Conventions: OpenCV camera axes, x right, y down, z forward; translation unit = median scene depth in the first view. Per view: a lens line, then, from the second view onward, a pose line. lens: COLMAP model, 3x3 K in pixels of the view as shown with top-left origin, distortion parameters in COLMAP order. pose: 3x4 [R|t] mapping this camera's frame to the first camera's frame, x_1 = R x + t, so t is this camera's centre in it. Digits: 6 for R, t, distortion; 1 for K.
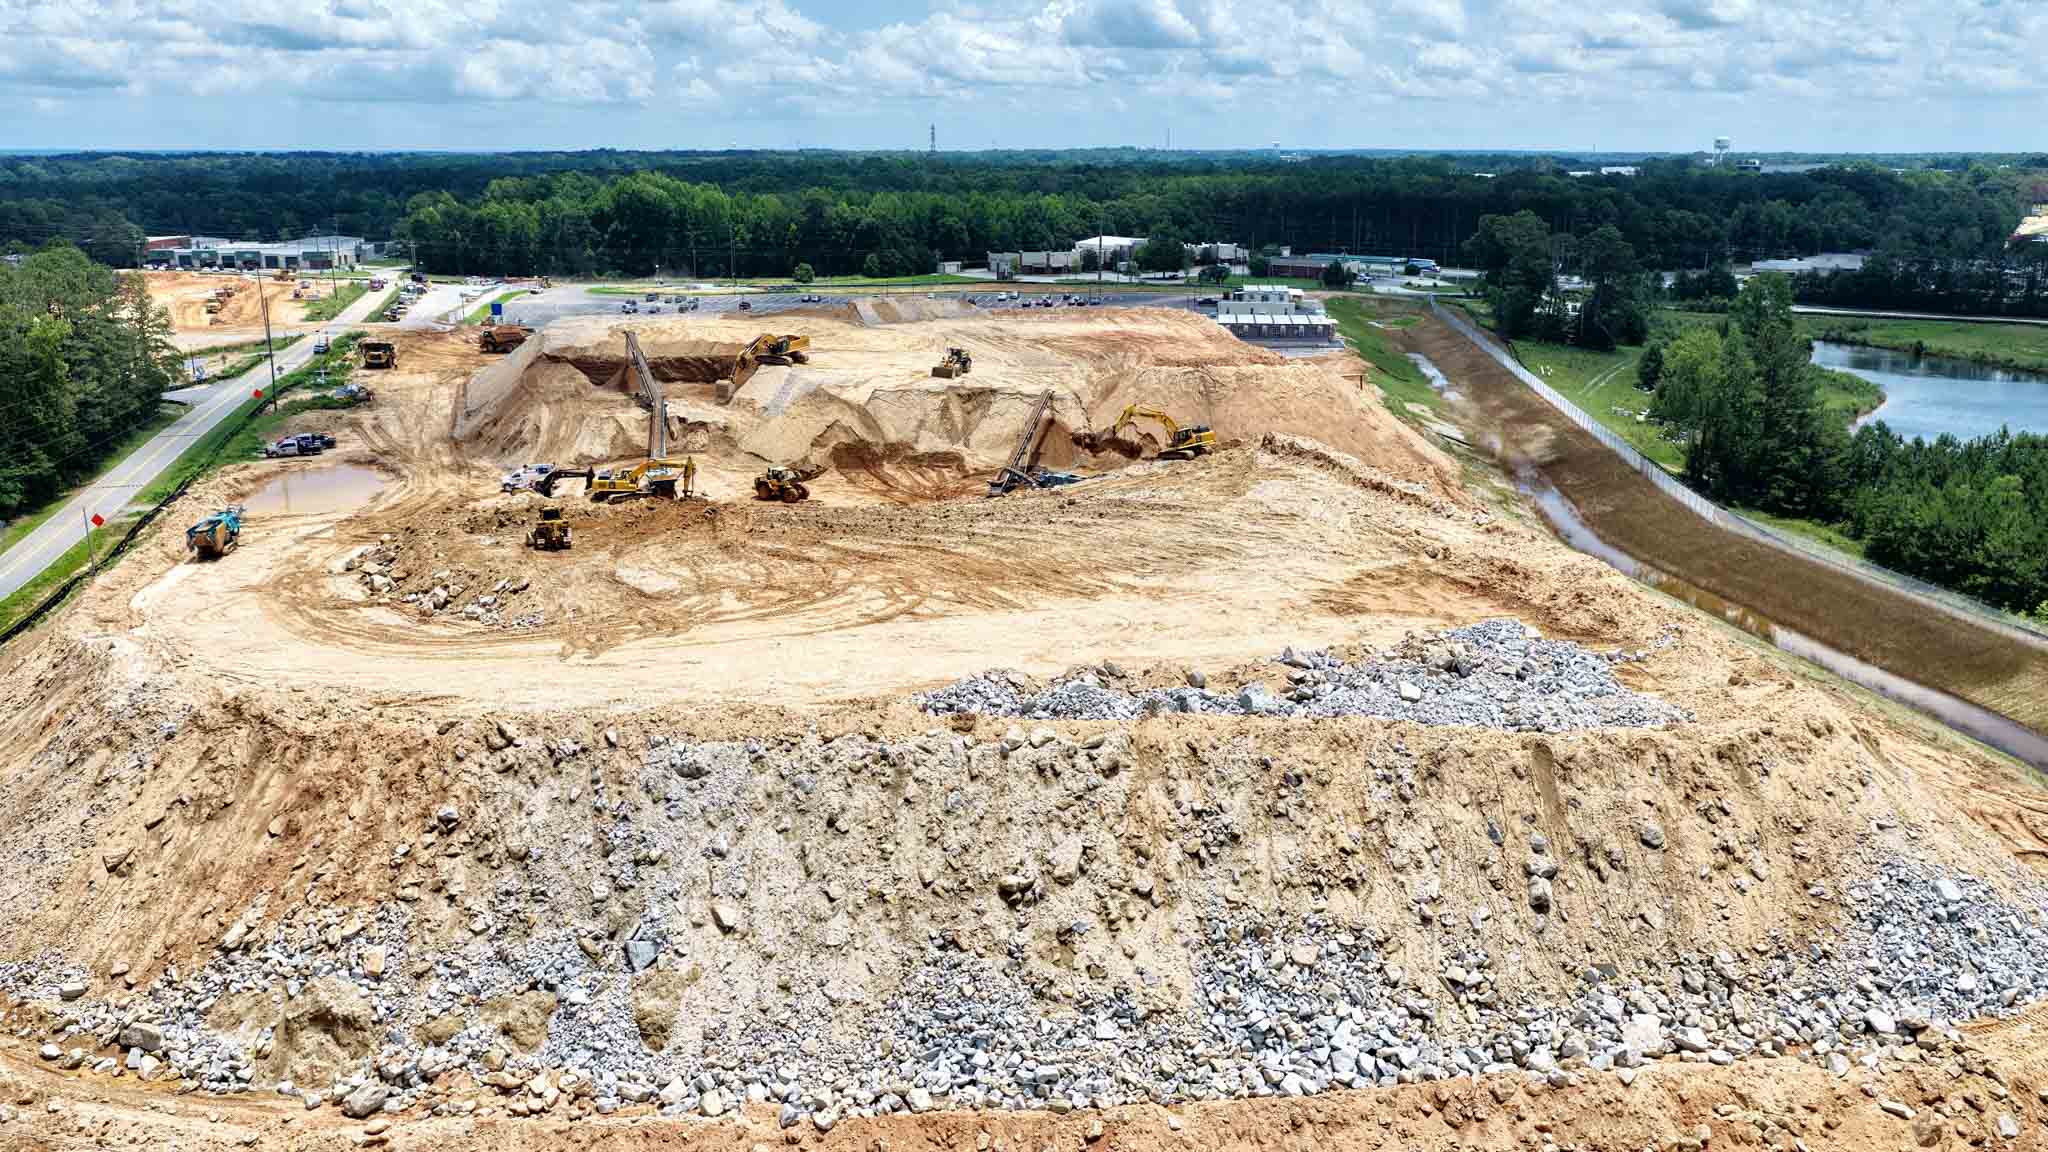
lens RADIAL K [[1721.8, 0, 1019.8], [0, 1721.8, 579.6], [0, 0, 1]] dist [-0.015450, 0.049354]
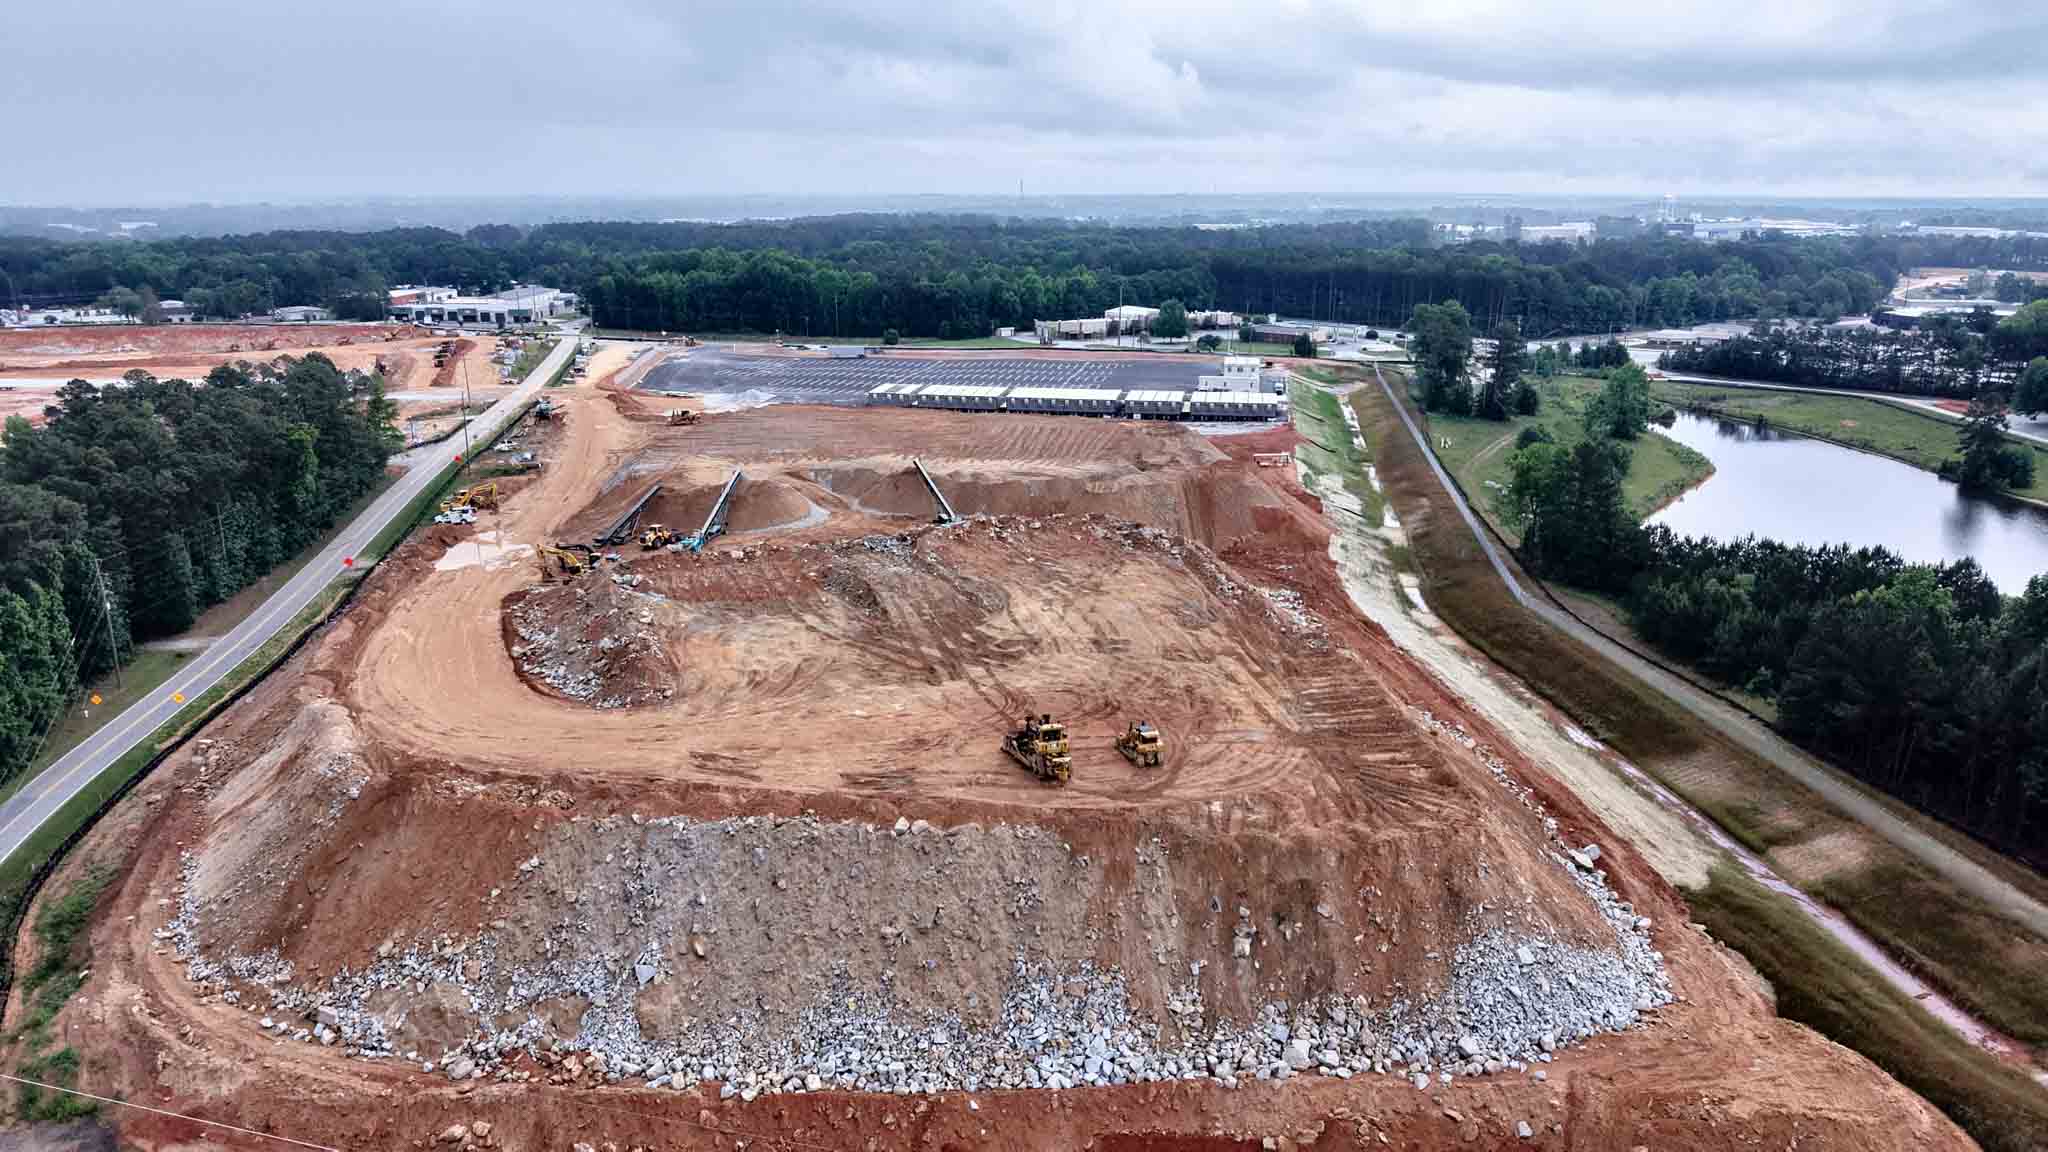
lens RADIAL K [[1381.2, 0, 1024.0], [0, 1381.2, 576.0], [0, 0, 1]] dist [0.036047, -0.040430]
pose [[0.998611, 0.020184, -0.048669, 0.165107], [-0.018834, 0.999429, 0.028051, -0.171690], [0.049207, -0.027095, 0.998421, -0.197870]]
